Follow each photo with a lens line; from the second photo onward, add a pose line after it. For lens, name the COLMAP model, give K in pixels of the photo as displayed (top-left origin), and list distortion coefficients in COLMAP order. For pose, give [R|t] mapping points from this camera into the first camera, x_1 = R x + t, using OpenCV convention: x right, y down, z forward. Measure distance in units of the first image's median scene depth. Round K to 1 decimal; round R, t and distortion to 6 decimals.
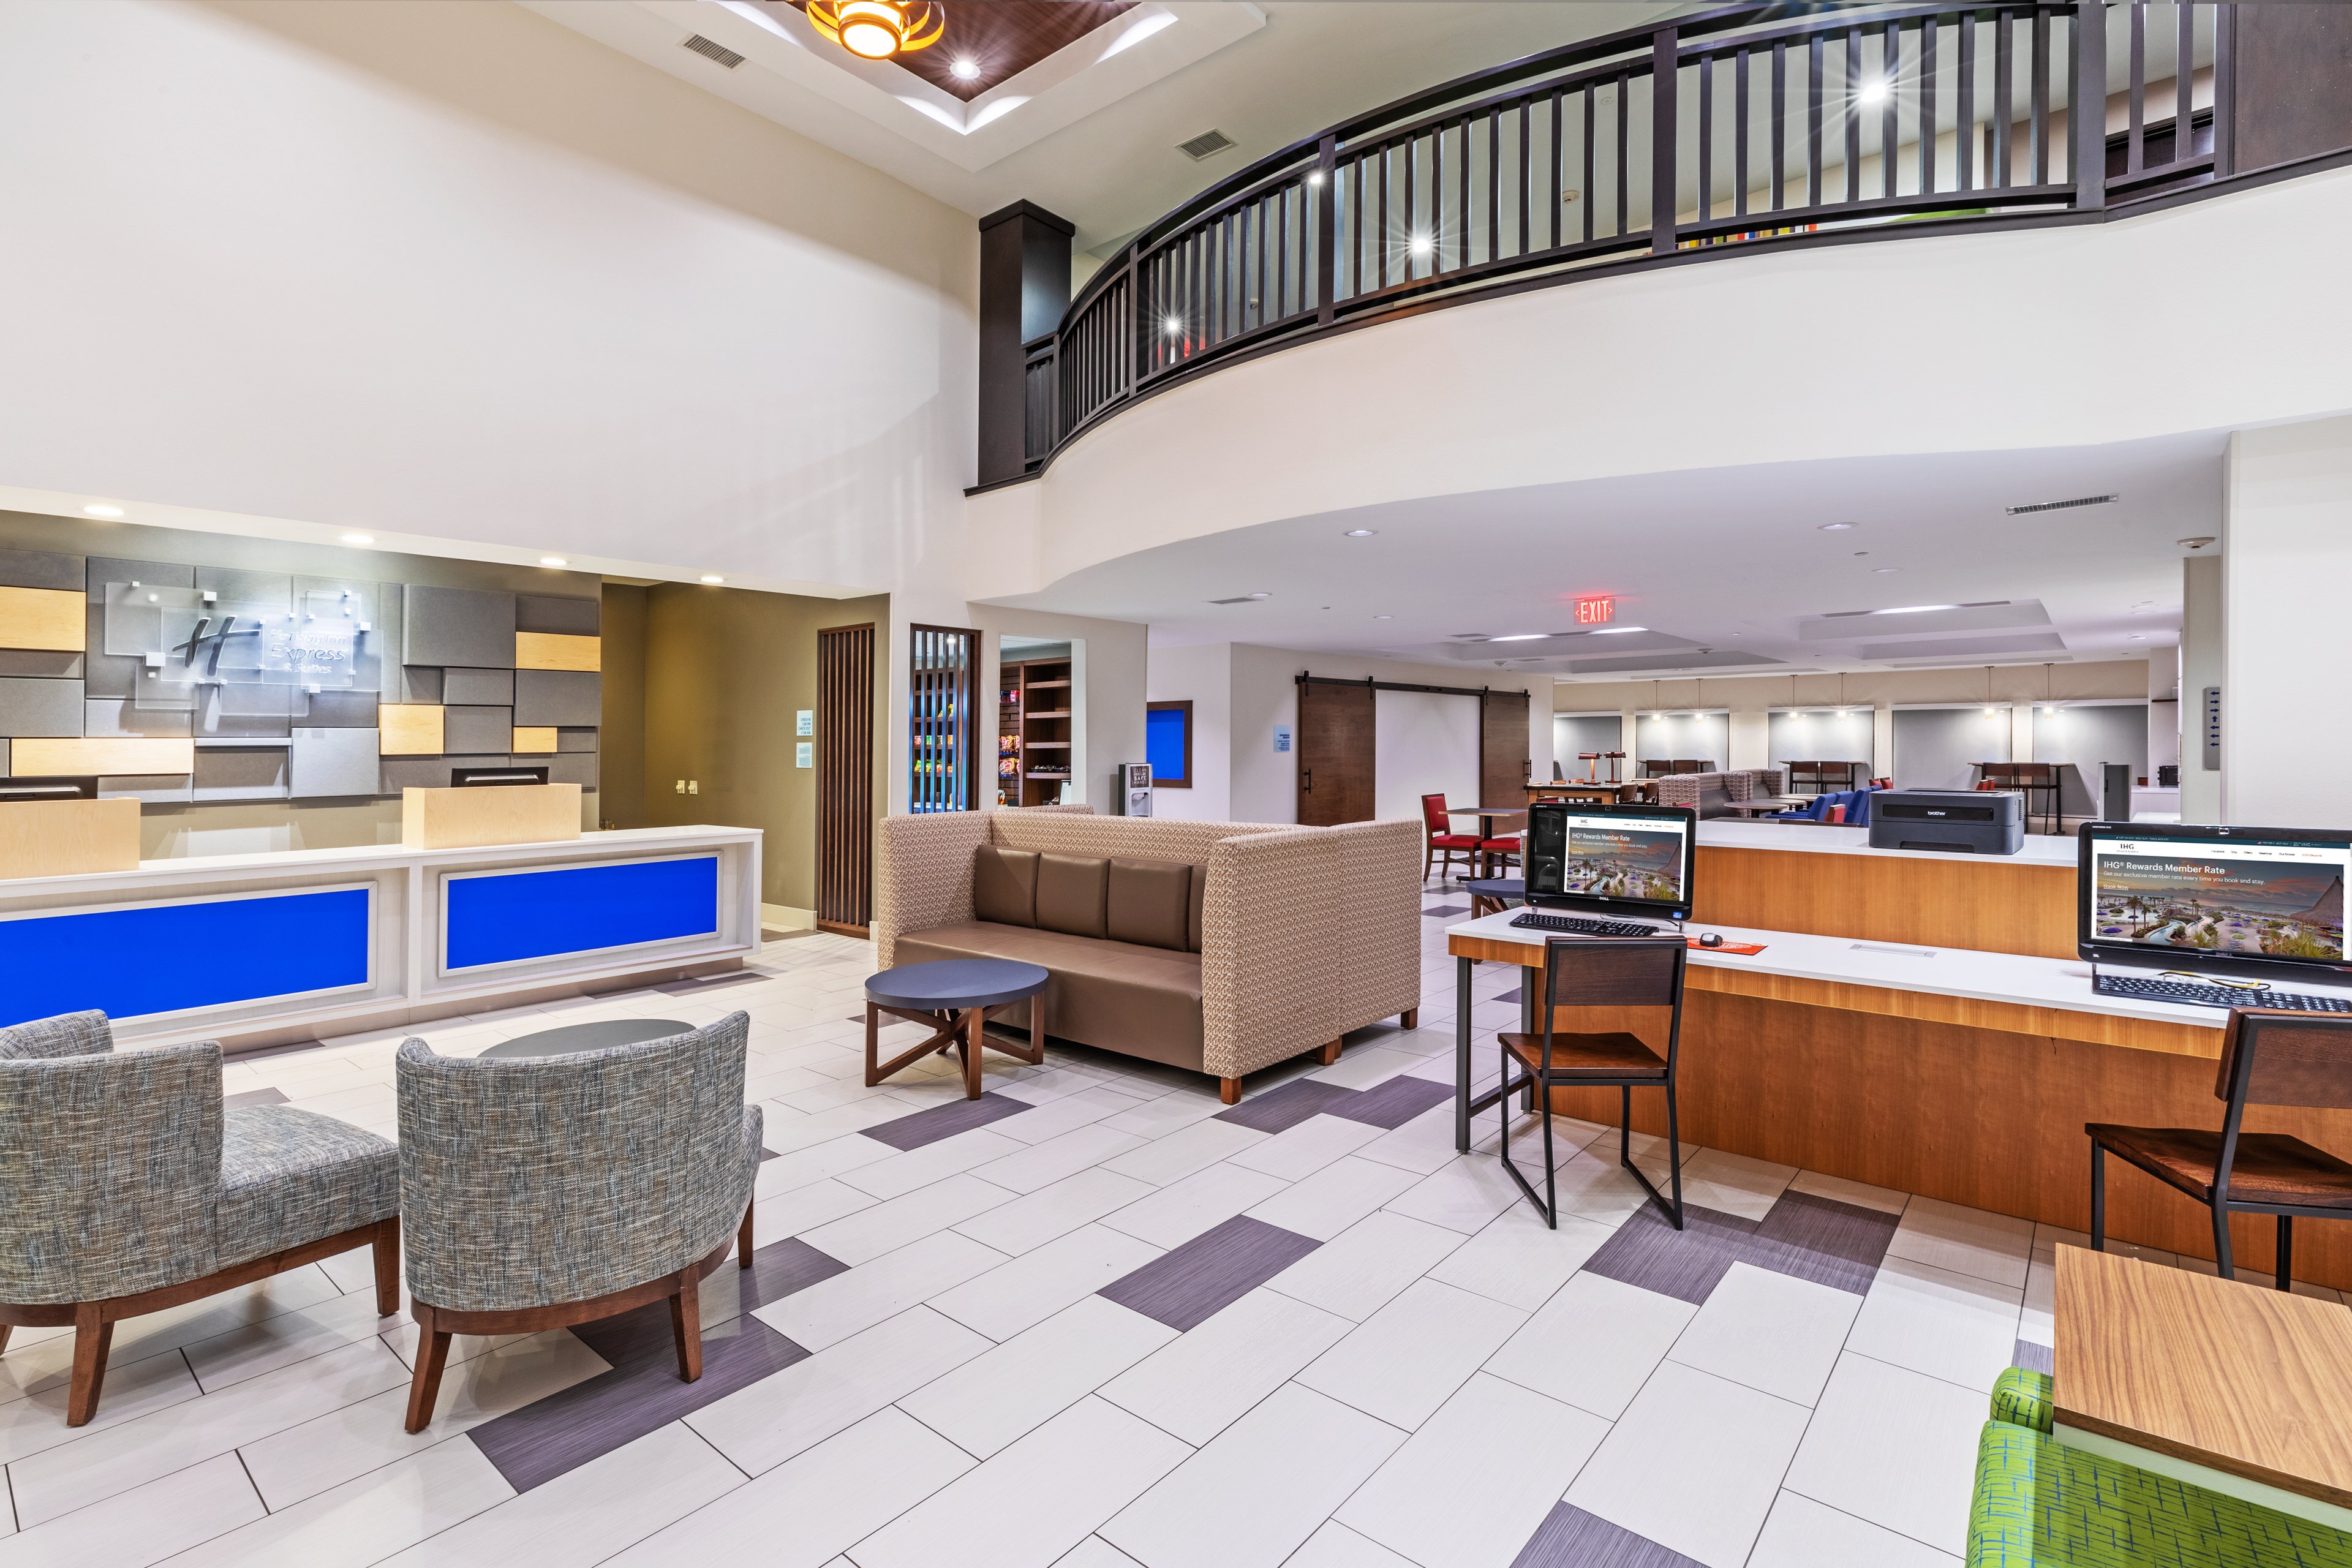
lens RADIAL K [[1091.8, 0, 1178.9], [0, 1091.8, 748.6], [0, 0, 1]] dist [0.004059, -0.000208]
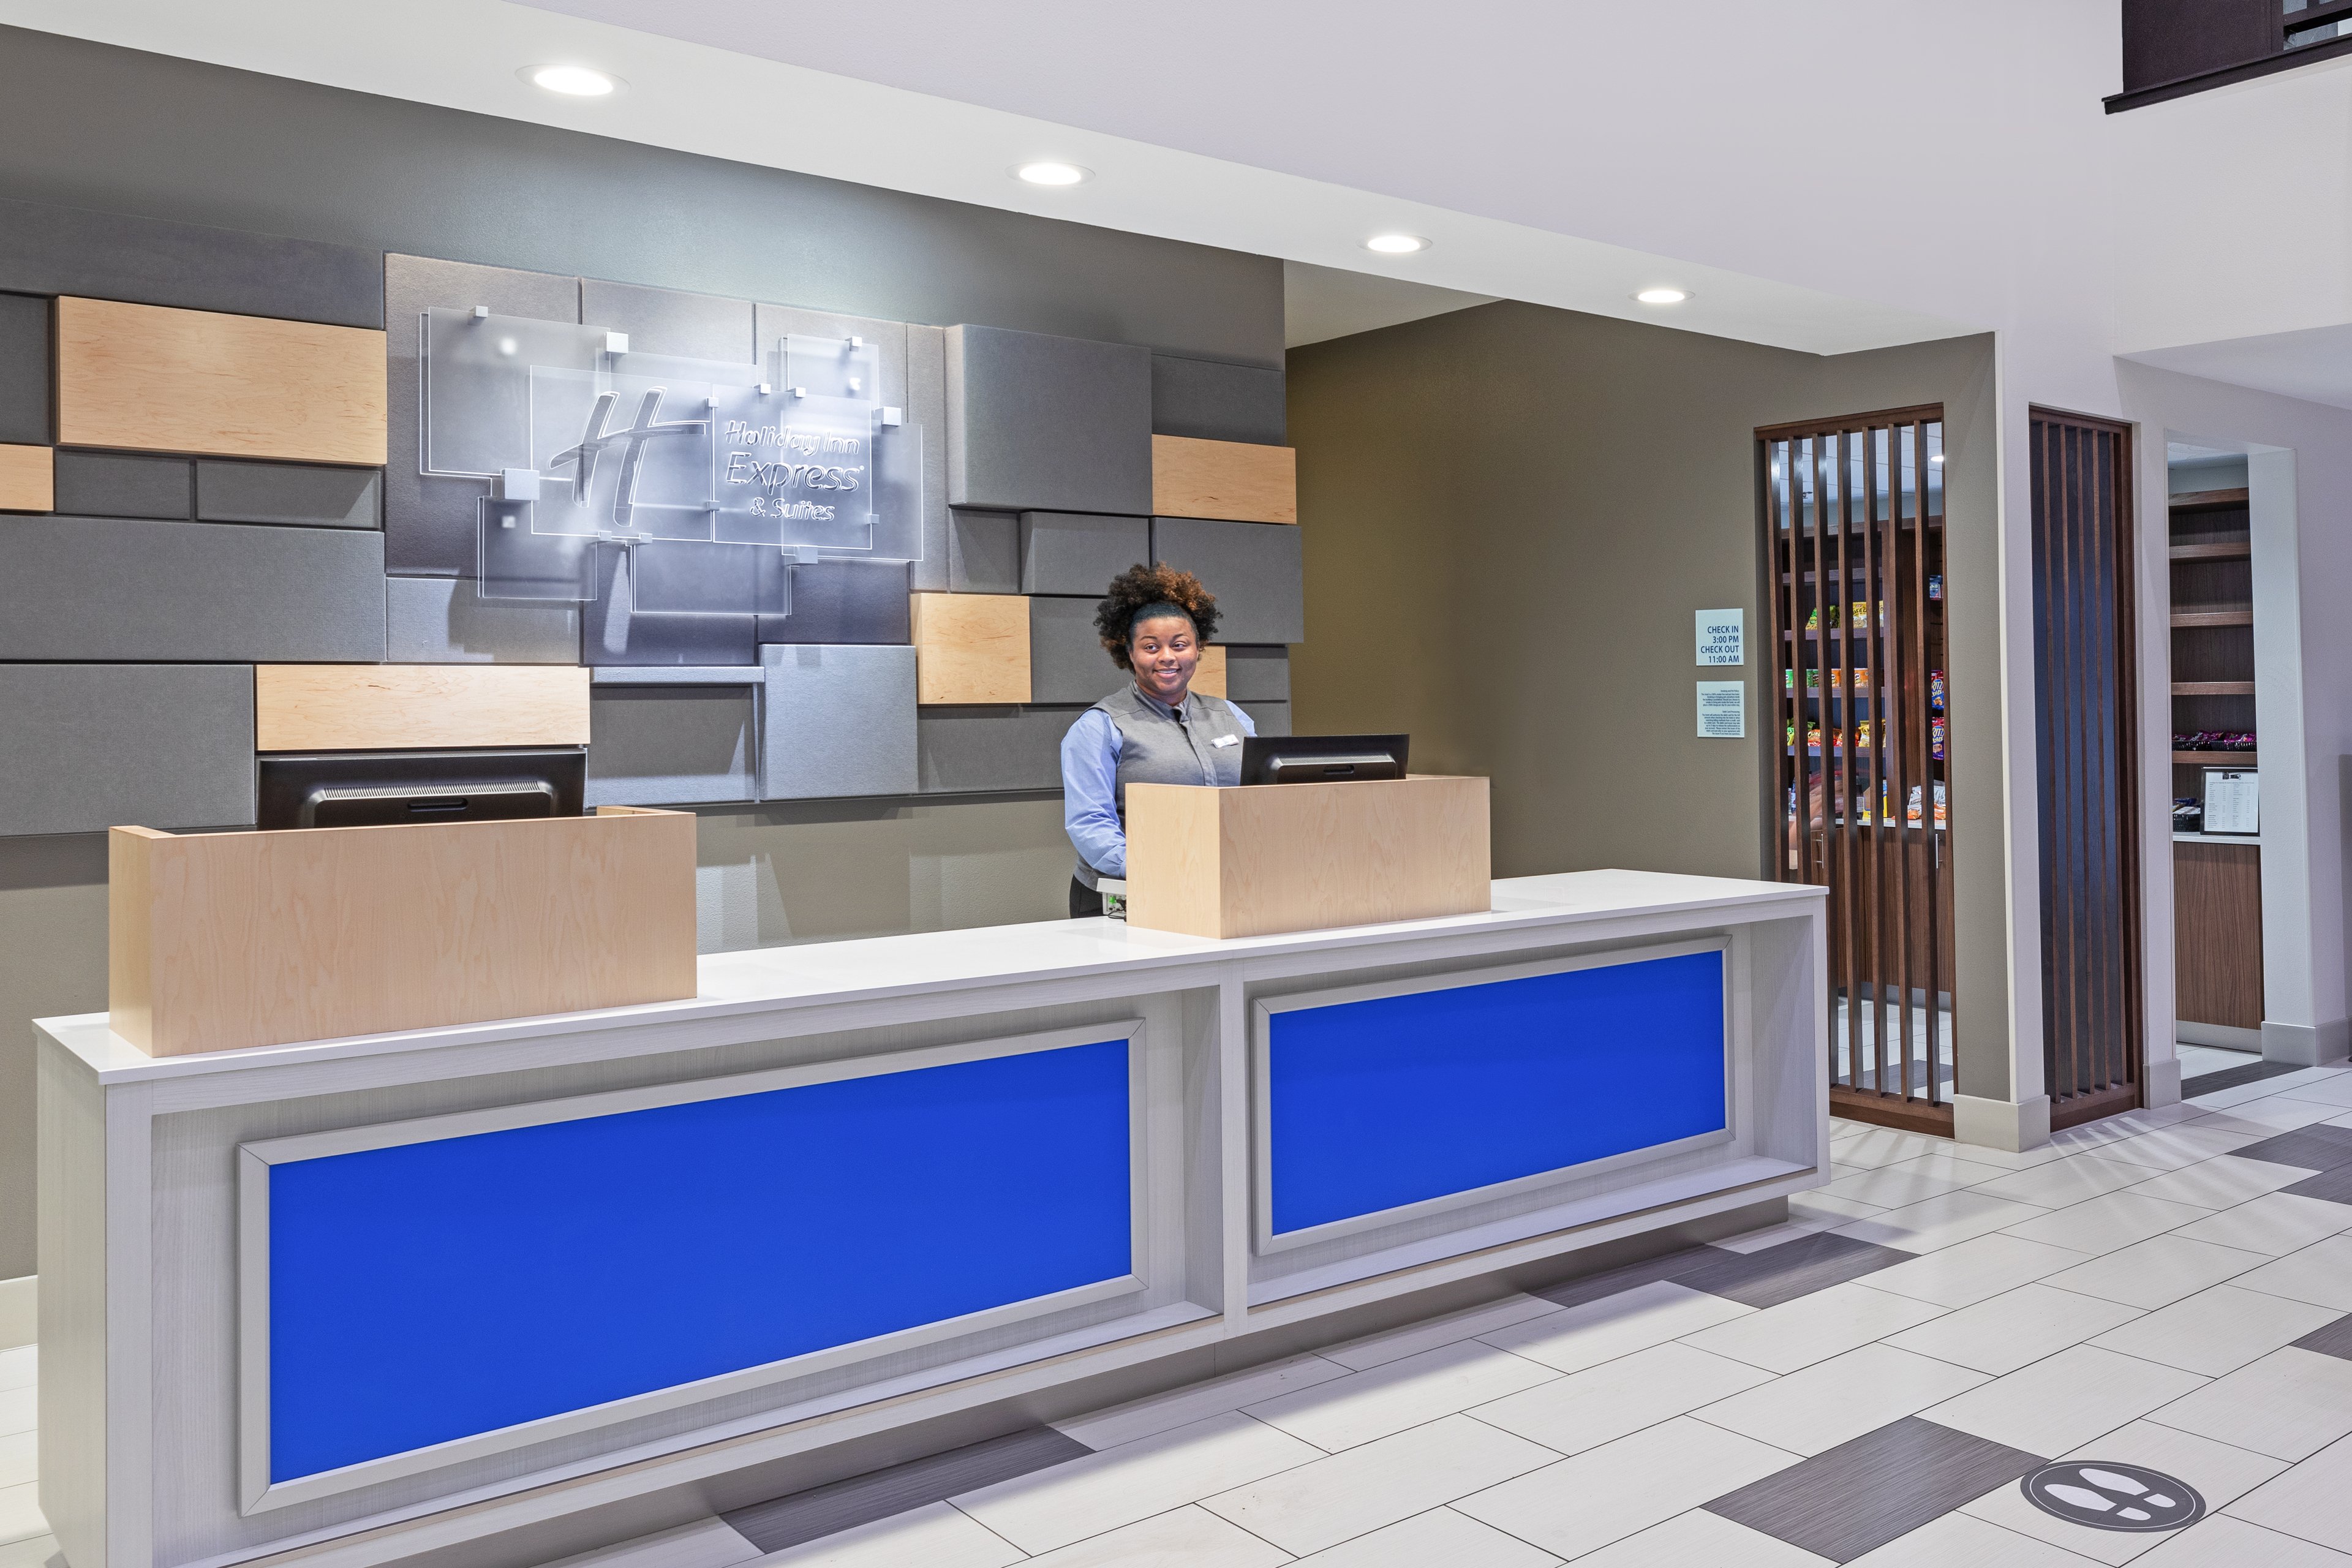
lens RADIAL K [[1686.9, 0, 1160.7], [0, 1686.9, 707.6], [0, 0, 1]] dist [-0.004318, -0.000231]
pose [[0.994208, 0.001741, -0.107459, -0.567671], [-0.001666, 0.999998, 0.000789, 0.005950], [0.107460, -0.000605, 0.994209, 0.334322]]
